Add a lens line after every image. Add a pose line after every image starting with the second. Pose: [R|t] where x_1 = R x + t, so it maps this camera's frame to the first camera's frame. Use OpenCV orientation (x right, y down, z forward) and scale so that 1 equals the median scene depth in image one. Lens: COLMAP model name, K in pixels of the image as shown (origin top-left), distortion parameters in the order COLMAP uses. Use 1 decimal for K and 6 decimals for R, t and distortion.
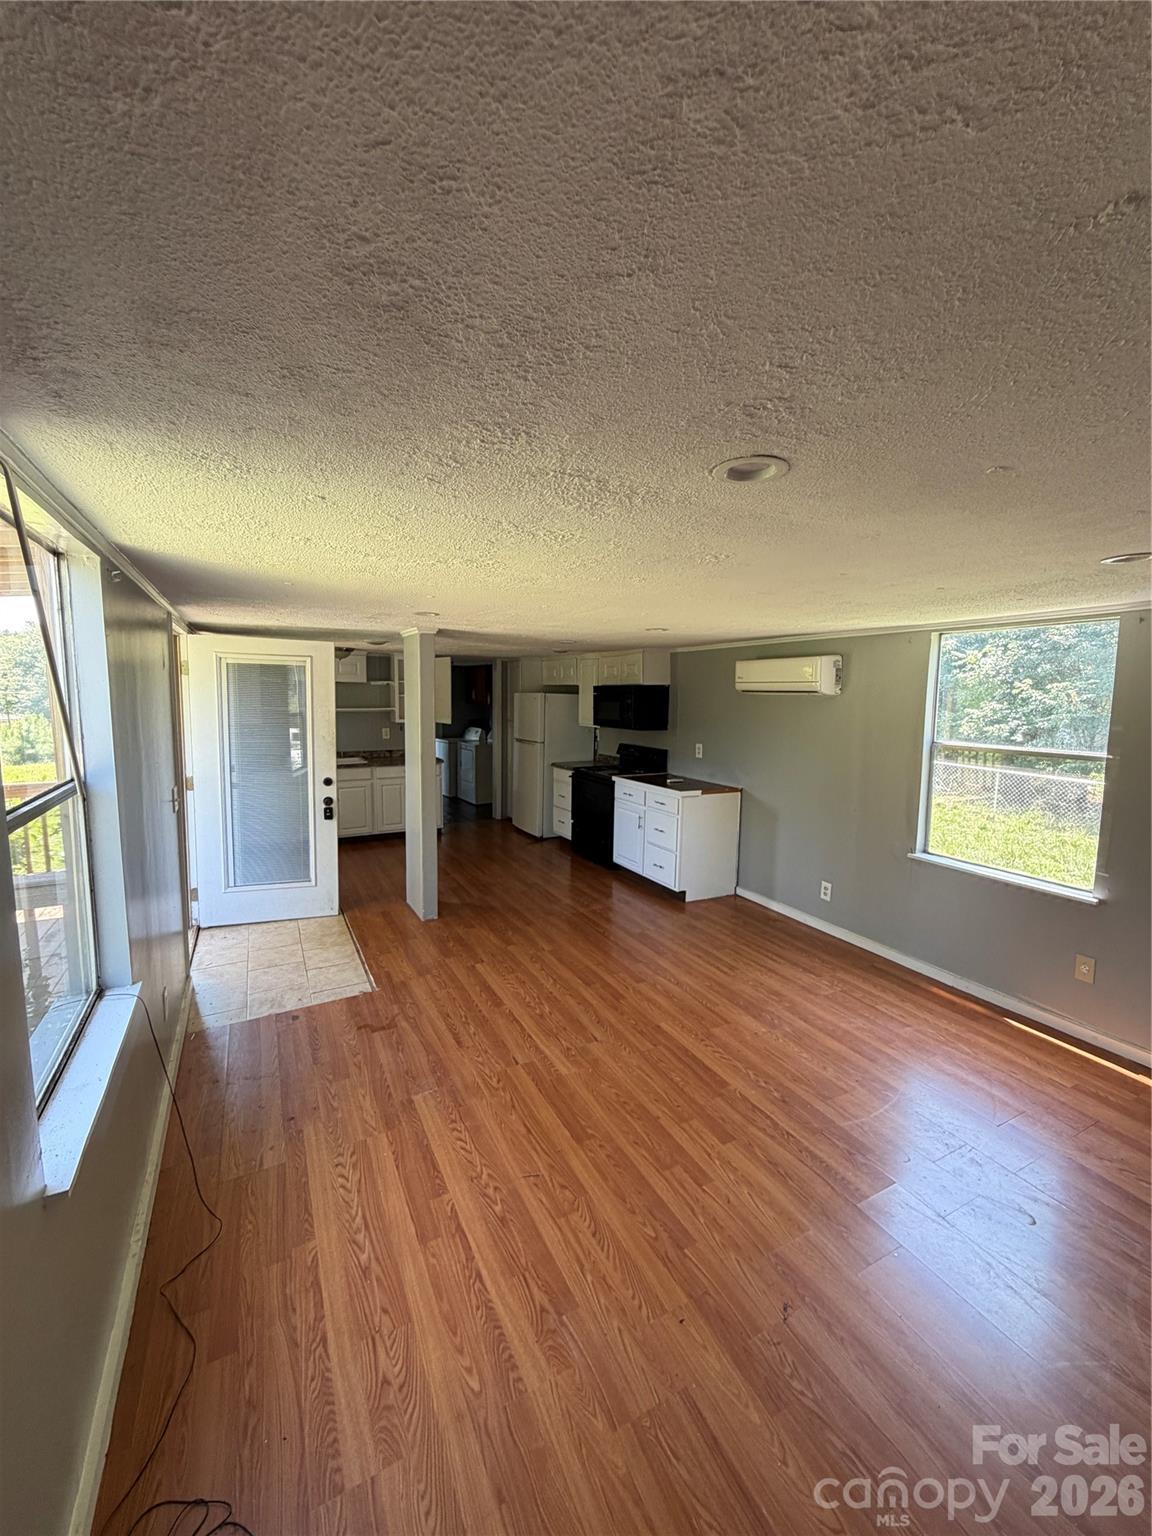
lens RADIAL K [[616.1, 0, 574.8], [0, 616.1, 763.9], [0, 0, 1]] dist [-0.000277, 0.000055]
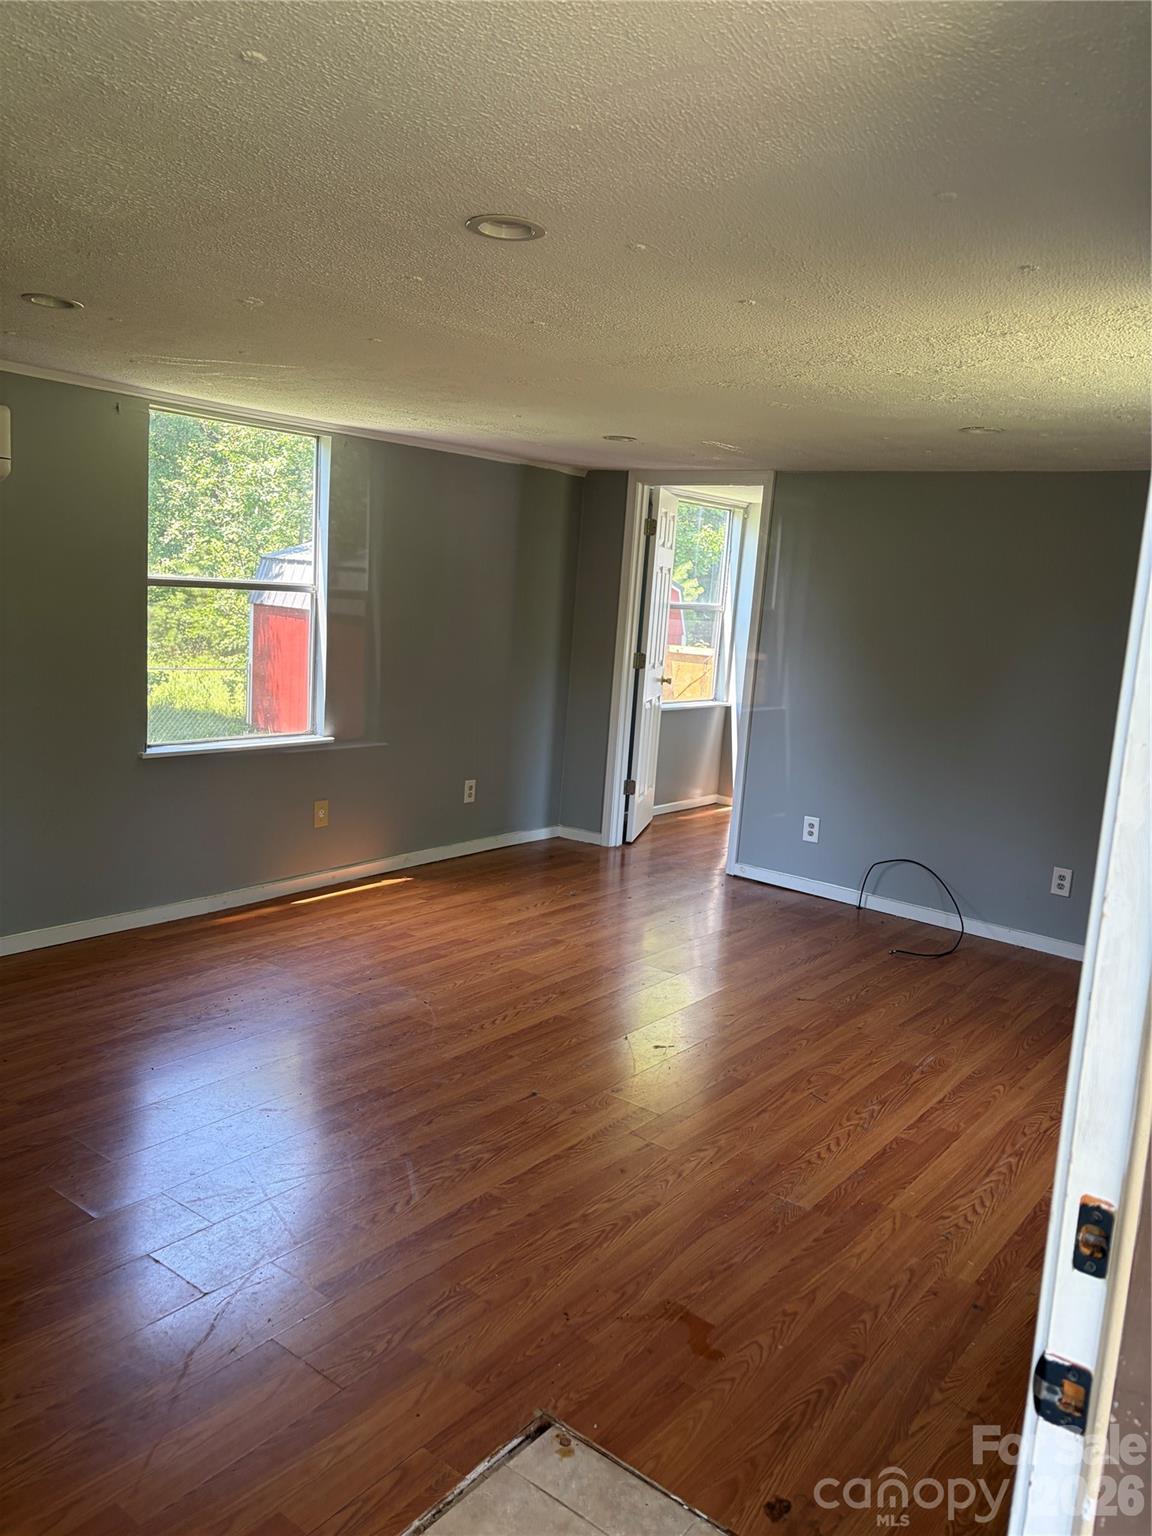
lens RADIAL K [[1163.3, 0, 579.2], [0, 1163.3, 773.4], [0, 0, 1]] dist [0.043810, -0.039182]
pose [[-0.421779, -0.186407, 0.887330, -0.917824], [0.028735, 0.975399, 0.218567, -0.109749], [-0.906243, 0.117684, -0.406046, 1.343395]]
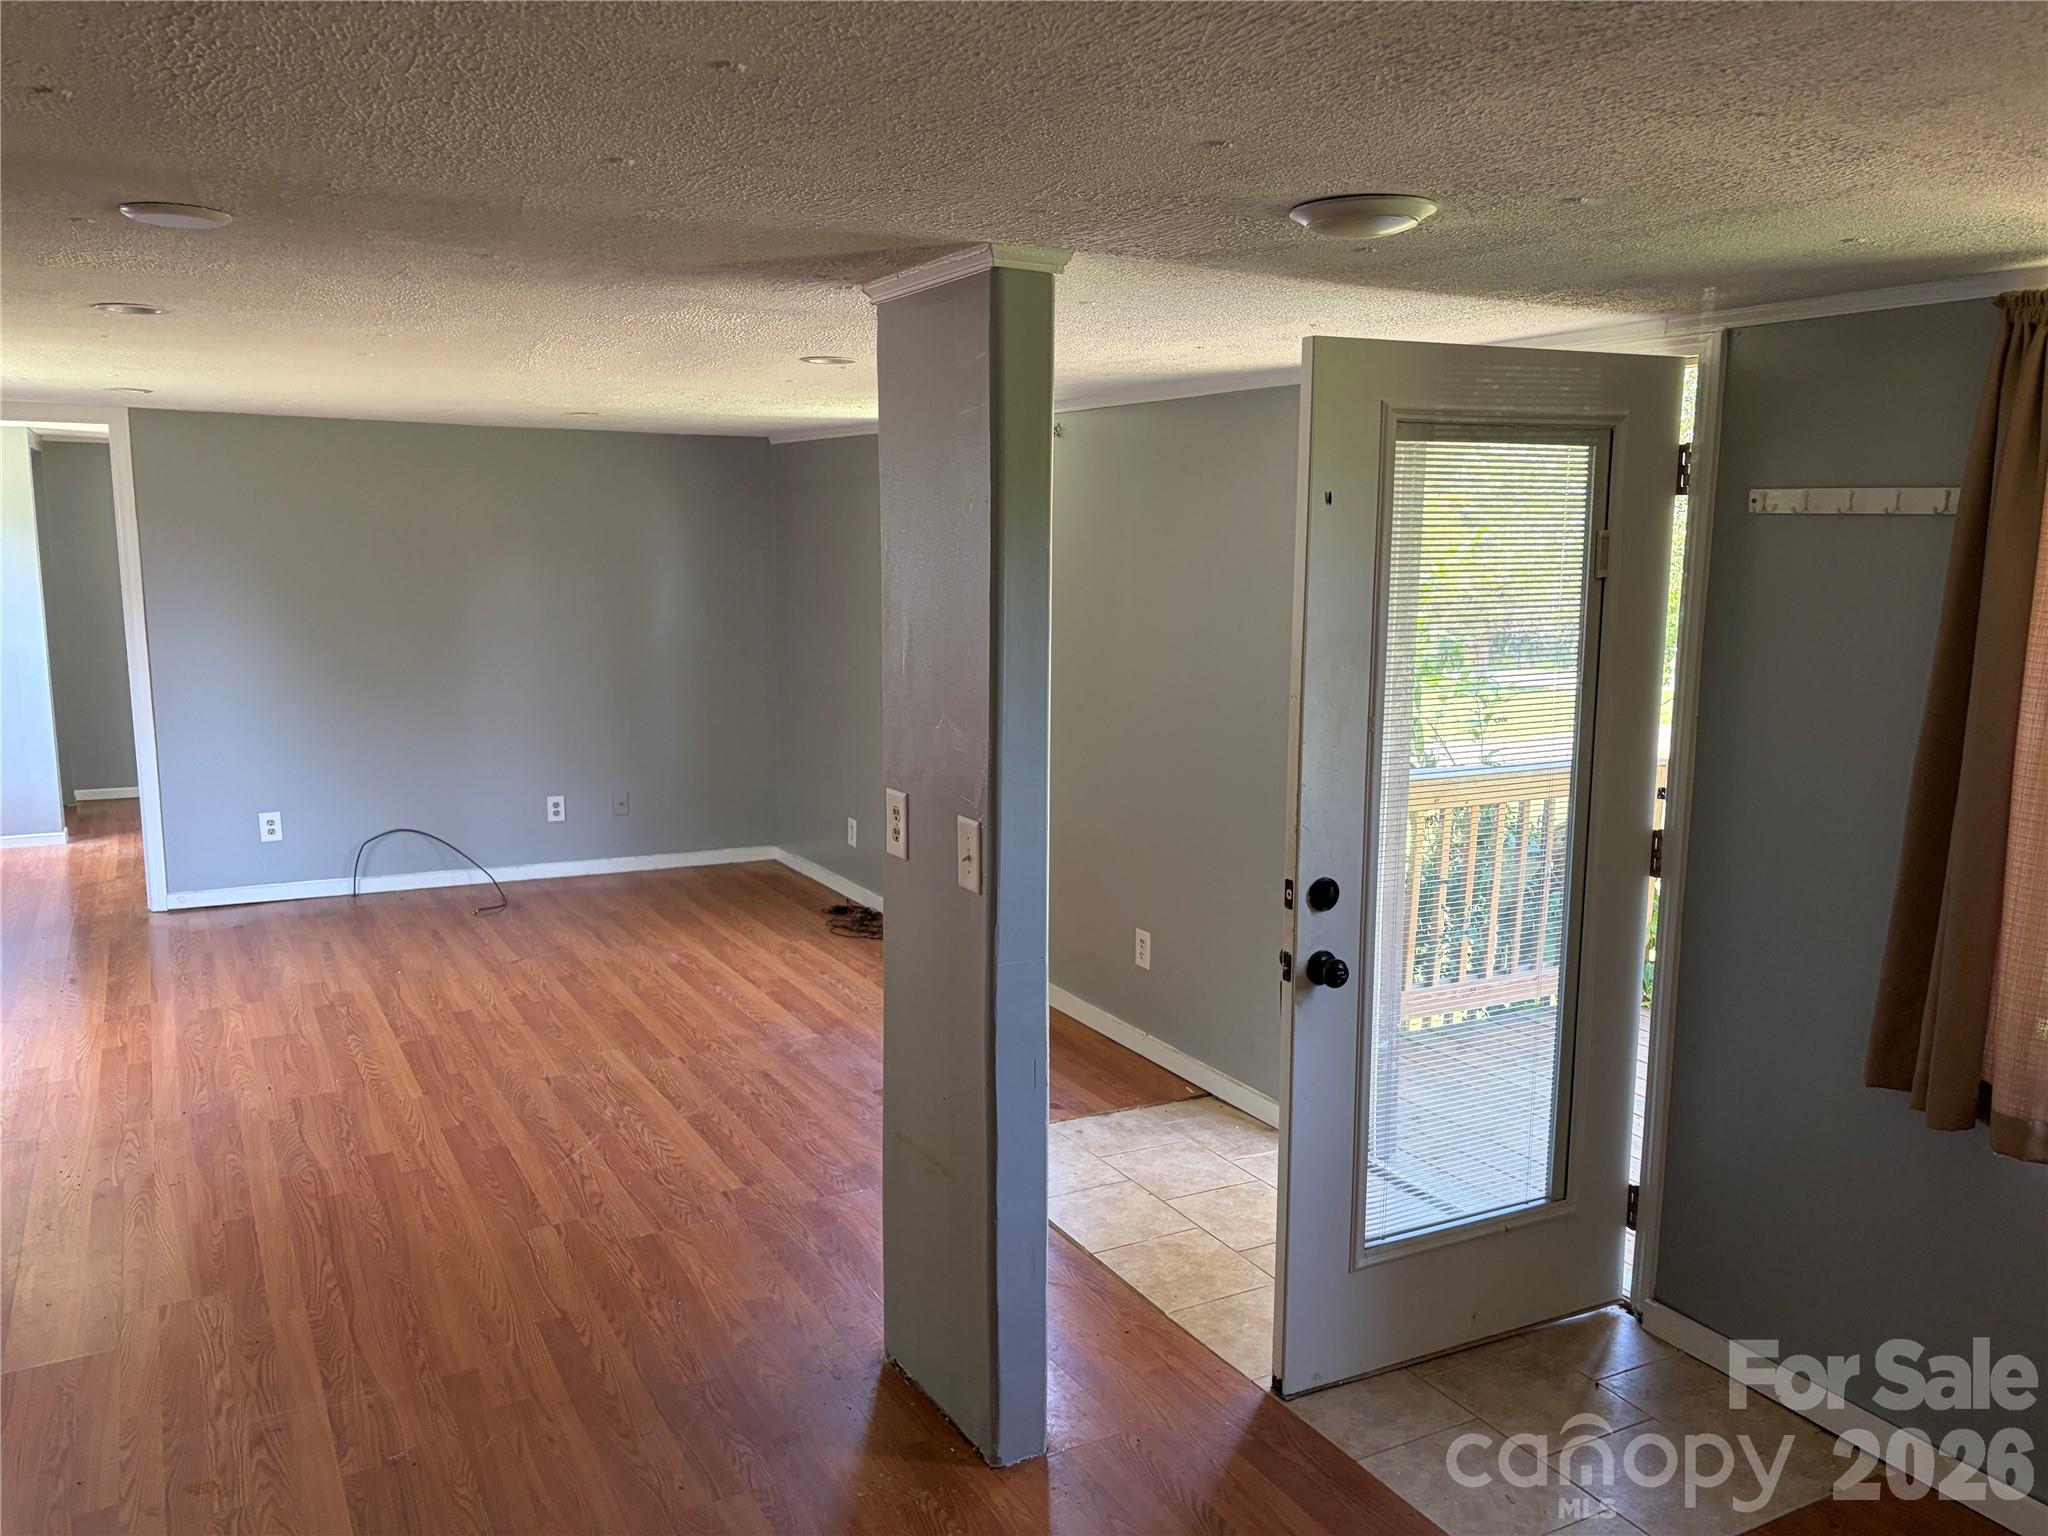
lens RADIAL K [[1551.1, 0, 1024.3], [0, 1551.1, 771.9], [0, 0, 1]] dist [0.043810, -0.039182]
pose [[-0.999363, -0.018364, -0.030604, -0.385586], [-0.025787, 0.964336, 0.263422, -0.279295], [0.024675, 0.264044, -0.964195, 2.386927]]
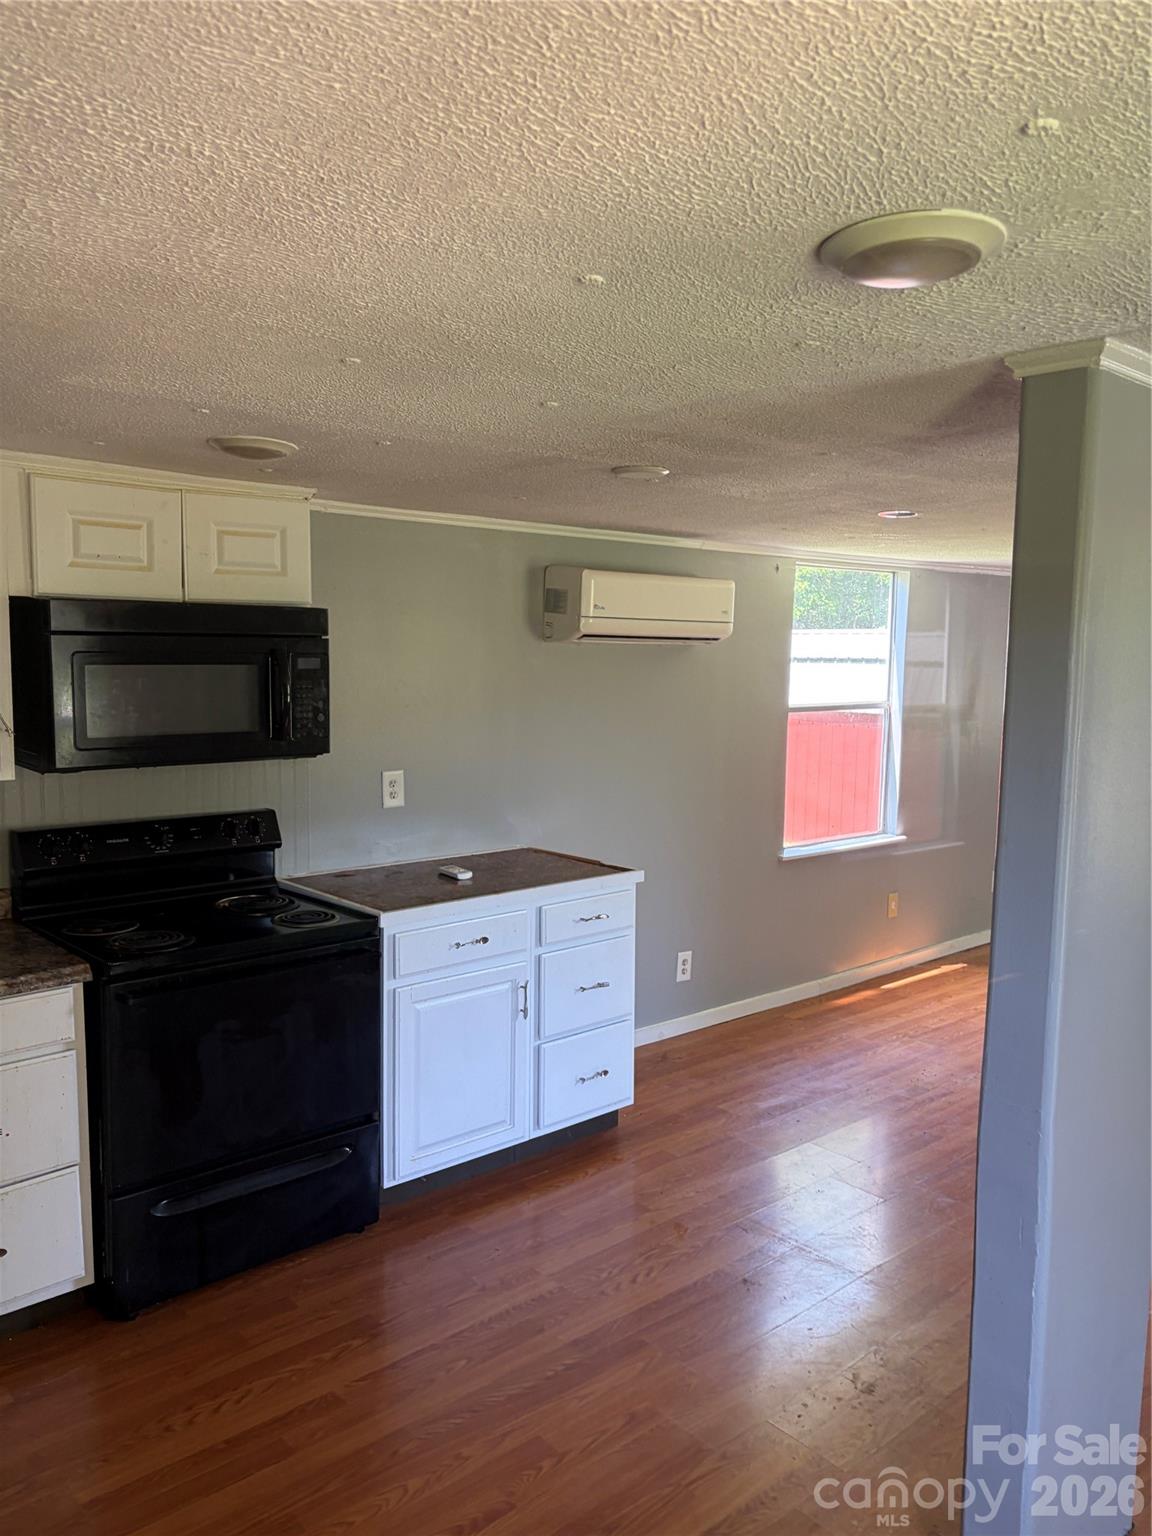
lens RADIAL K [[1163.3, 0, 563.3], [0, 1163.3, 773.9], [0, 0, 1]] dist [0.043810, -0.039182]
pose [[-0.227001, -0.121671, 0.966264, -0.937653], [0.090325, 0.985259, 0.145283, -0.227965], [-0.969697, 0.120257, -0.212665, 1.917941]]
